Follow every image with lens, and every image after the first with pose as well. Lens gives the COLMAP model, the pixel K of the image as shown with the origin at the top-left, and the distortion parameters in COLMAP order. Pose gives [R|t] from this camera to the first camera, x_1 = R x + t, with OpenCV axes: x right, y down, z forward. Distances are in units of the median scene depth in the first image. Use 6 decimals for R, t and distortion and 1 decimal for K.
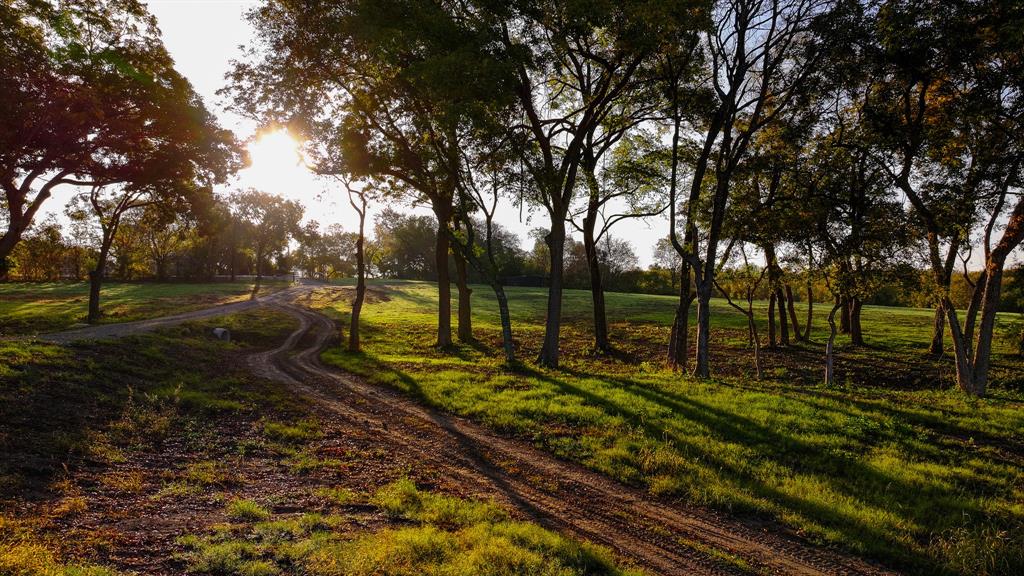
lens RADIAL K [[720.5, 0, 510.2], [0, 720.5, 283.5], [0, 0, 1]] dist [-0.004829, 0.023476]
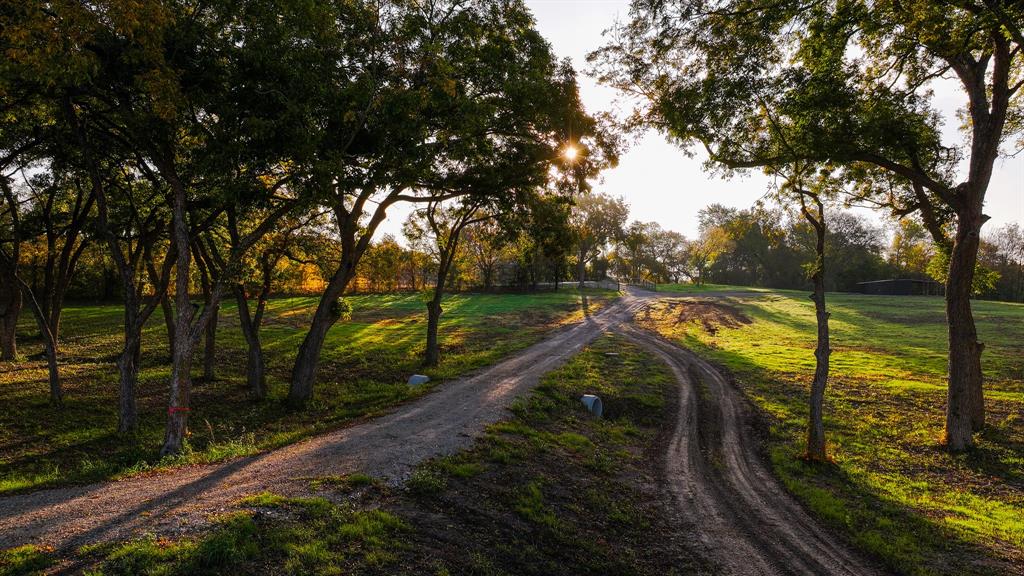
lens RADIAL K [[736.5, 0, 512.0], [0, 736.5, 288.0], [0, 0, 1]] dist [0.052680, 0.001414]
pose [[0.918528, -0.001119, -0.395353, -0.230415], [0.005387, 0.999939, 0.009686, -0.063046], [0.395318, -0.011026, 0.918478, 0.377850]]
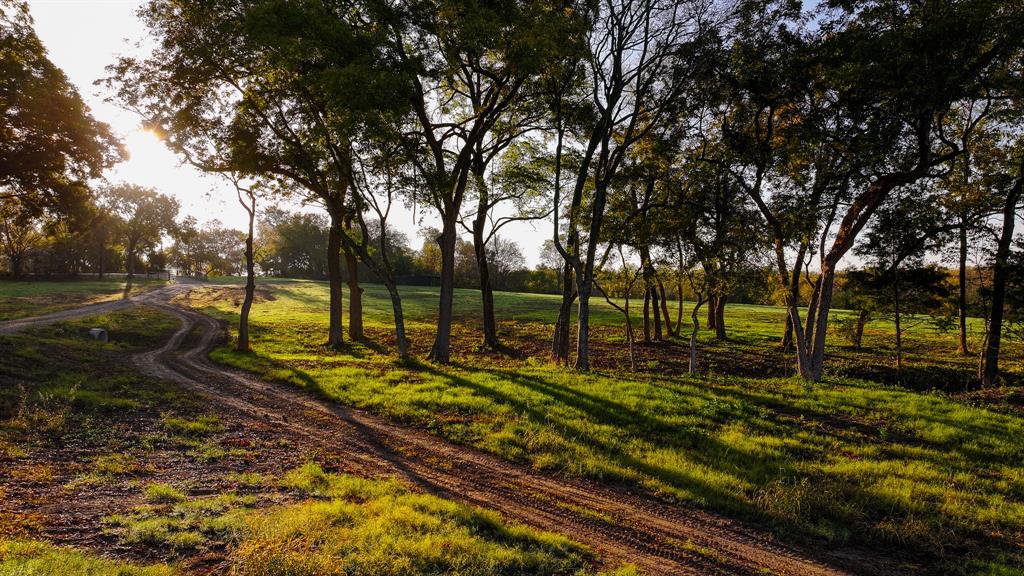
lens RADIAL K [[720.5, 0, 510.2], [0, 720.5, 283.5], [0, 0, 1]] dist [-0.004829, 0.023476]
pose [[0.988062, 0.002446, 0.154036, -0.006825], [-0.002605, 0.999996, 0.000830, -0.000277], [-0.154033, -0.001221, 0.988065, -0.044984]]
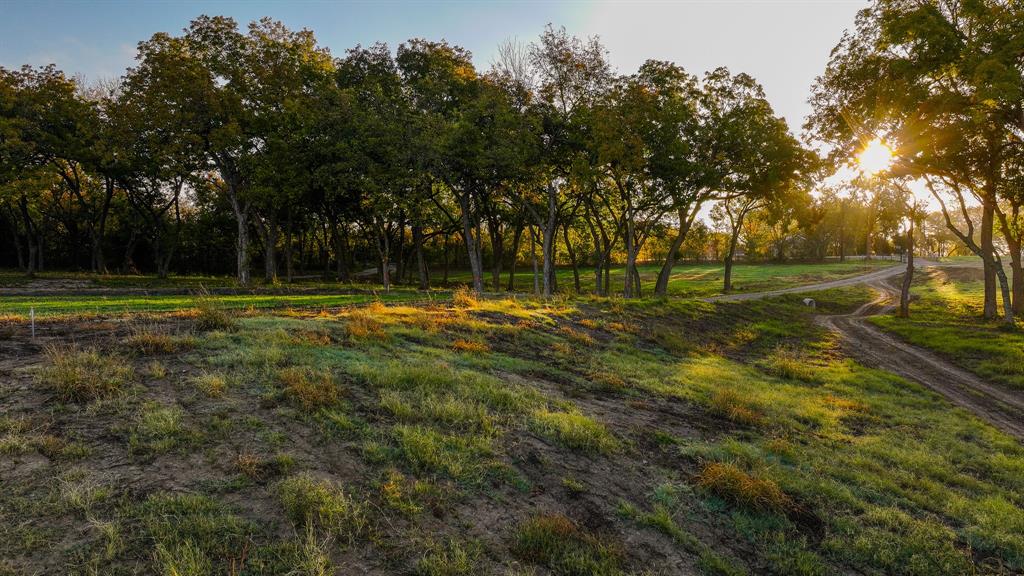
lens RADIAL K [[732.0, 0, 512.0], [0, 732.0, 288.0], [0, 0, 1]] dist [-0.086659, 0.000326]
pose [[0.684665, 0.011755, -0.728763, 0.261020], [0.013840, 0.999480, 0.029124, -0.007195], [0.728726, -0.030026, 0.684146, -0.430405]]
